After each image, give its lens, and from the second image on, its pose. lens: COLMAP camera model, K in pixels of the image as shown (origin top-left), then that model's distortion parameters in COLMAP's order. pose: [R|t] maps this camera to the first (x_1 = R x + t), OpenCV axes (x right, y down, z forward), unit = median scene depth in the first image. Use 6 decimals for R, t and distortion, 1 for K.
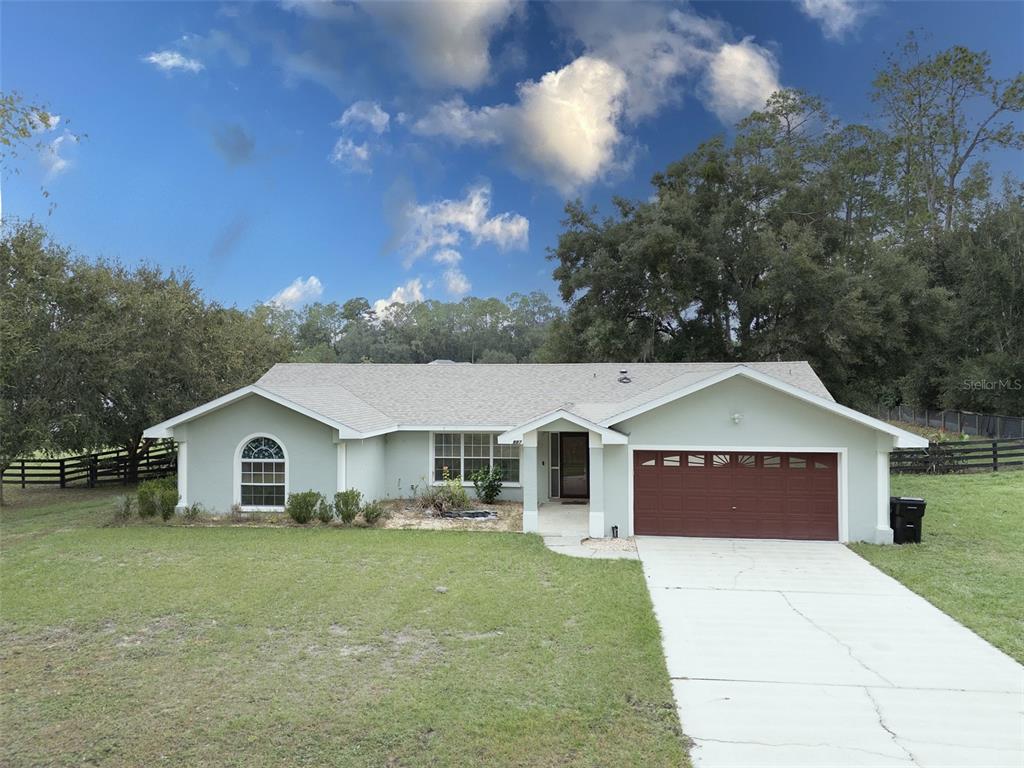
lens RADIAL K [[736.0, 0, 514.9], [0, 736.0, 420.0], [0, 0, 1]] dist [0.069554, -0.067545]
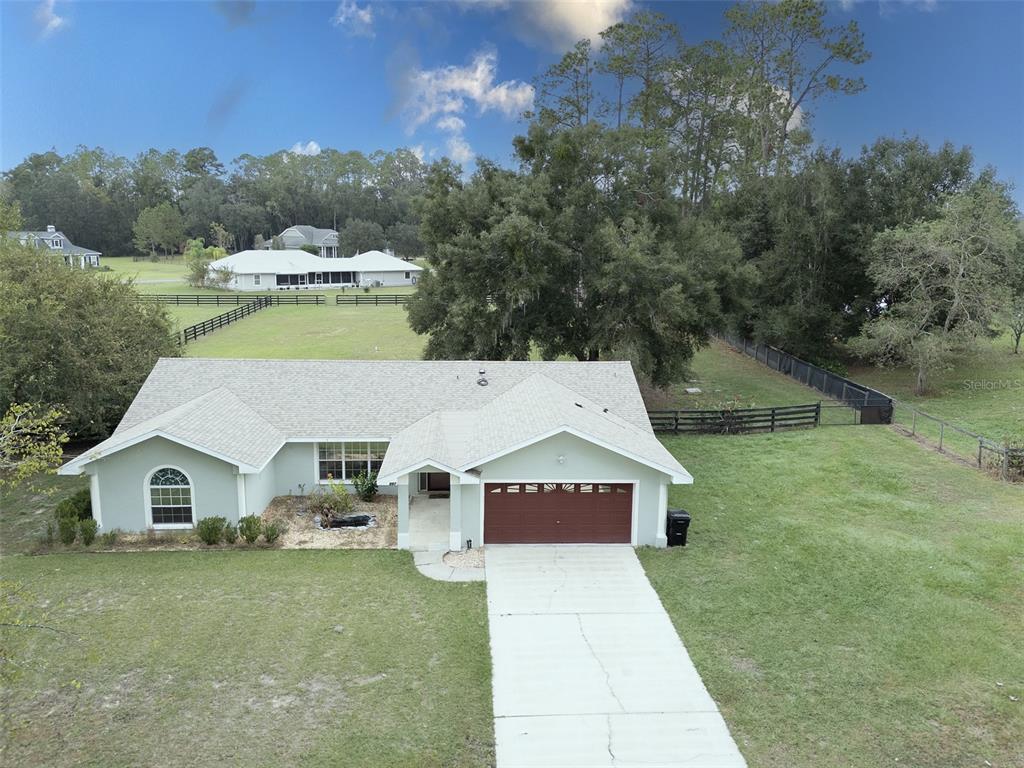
lens RADIAL K [[736.0, 0, 514.9], [0, 736.0, 420.0], [0, 0, 1]] dist [0.069554, -0.067545]
pose [[0.984245, -0.012035, 0.176400, -0.011285], [-0.020833, 0.982837, 0.183297, -0.286519], [-0.175578, -0.184084, 0.967101, -0.219218]]
